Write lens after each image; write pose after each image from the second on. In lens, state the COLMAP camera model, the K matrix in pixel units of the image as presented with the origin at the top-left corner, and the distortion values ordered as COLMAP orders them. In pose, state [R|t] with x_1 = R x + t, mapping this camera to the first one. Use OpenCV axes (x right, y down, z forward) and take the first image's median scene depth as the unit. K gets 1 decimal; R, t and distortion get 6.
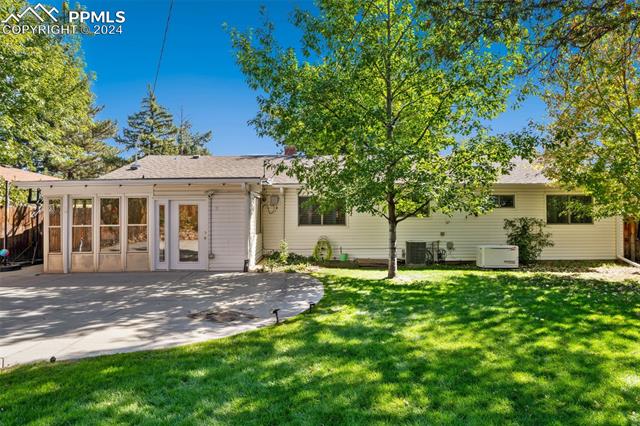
lens RADIAL K [[383.4, 0, 320.0], [0, 383.4, 212.6], [0, 0, 1]] dist [0.004074, -0.000335]
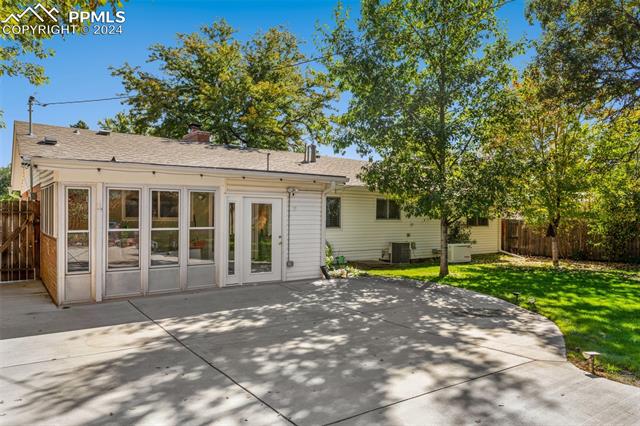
lens RADIAL K [[442.5, 0, 319.9], [0, 442.5, 216.4], [0, 0, 1]] dist [-0.006056, -0.000657]
pose [[0.790184, 0.013034, 0.612731, -0.826086], [-0.018962, 0.999815, 0.003186, 0.001955], [-0.612576, -0.014136, 0.790285, 0.171215]]
